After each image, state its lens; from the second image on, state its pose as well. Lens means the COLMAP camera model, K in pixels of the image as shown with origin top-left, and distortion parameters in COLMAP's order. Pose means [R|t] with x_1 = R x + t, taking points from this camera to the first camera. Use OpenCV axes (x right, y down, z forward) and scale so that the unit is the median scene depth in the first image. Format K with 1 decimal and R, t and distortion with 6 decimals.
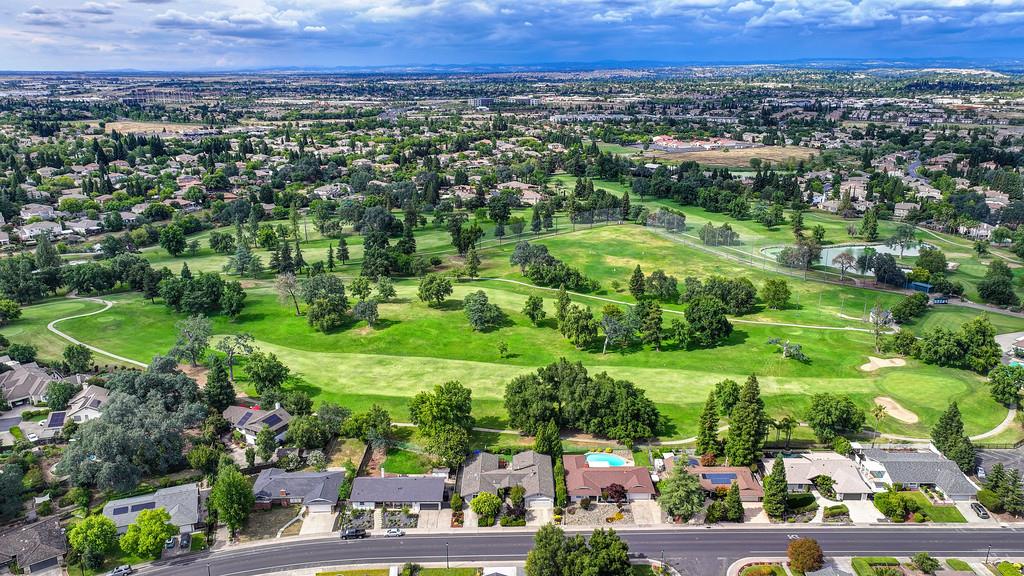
lens RADIAL K [[725.9, 0, 512.2], [0, 725.9, 284.8], [0, 0, 1]] dist [0.000984, 0.016770]
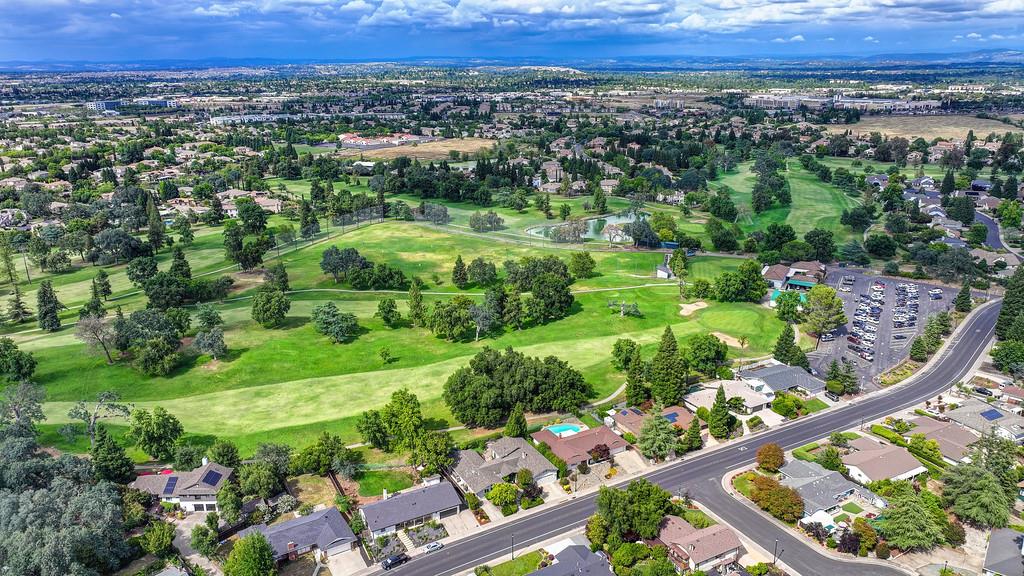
lens RADIAL K [[725.9, 0, 508.7], [0, 725.9, 292.6], [0, 0, 1]] dist [0.000984, 0.016770]
pose [[0.877143, -0.146181, 0.457440, -0.310769], [0.140432, 0.988985, 0.046764, -0.017032], [-0.459237, 0.023220, 0.888010, 0.056225]]
